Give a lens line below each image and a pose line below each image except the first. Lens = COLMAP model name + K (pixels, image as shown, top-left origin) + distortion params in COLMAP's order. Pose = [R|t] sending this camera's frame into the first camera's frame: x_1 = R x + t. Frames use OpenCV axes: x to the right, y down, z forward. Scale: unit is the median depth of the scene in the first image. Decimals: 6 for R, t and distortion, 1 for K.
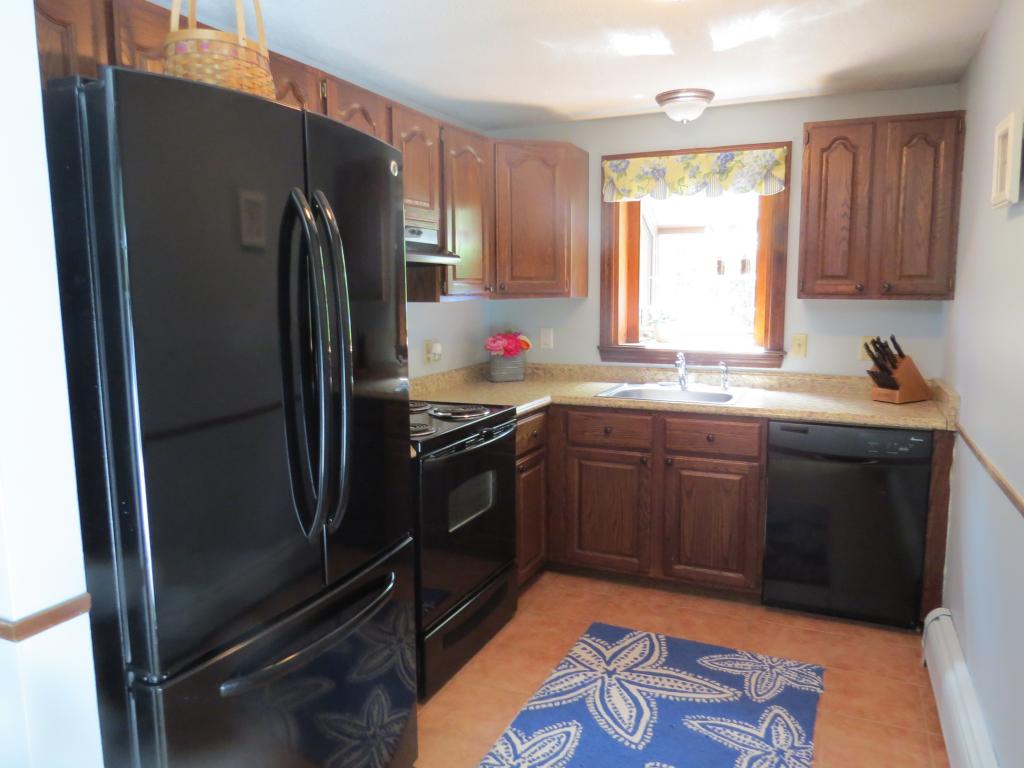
lens RADIAL K [[742.3, 0, 513.8], [0, 742.3, 378.8], [0, 0, 1]] dist [-0.010433, -0.005205]
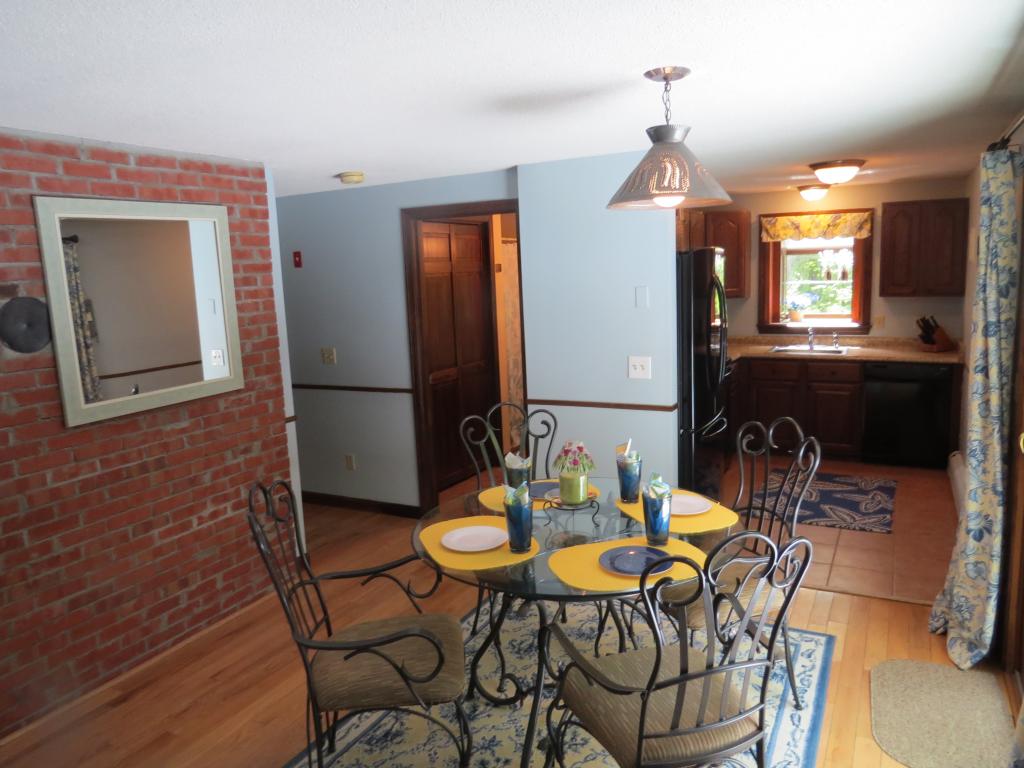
lens RADIAL K [[742.3, 0, 513.8], [0, 742.3, 378.8], [0, 0, 1]] dist [-0.010433, -0.005205]
pose [[0.997785, -0.021759, -0.062867, -0.397293], [0.023577, 0.999320, 0.028334, 0.021634], [0.062208, -0.029754, 0.997620, -0.866630]]
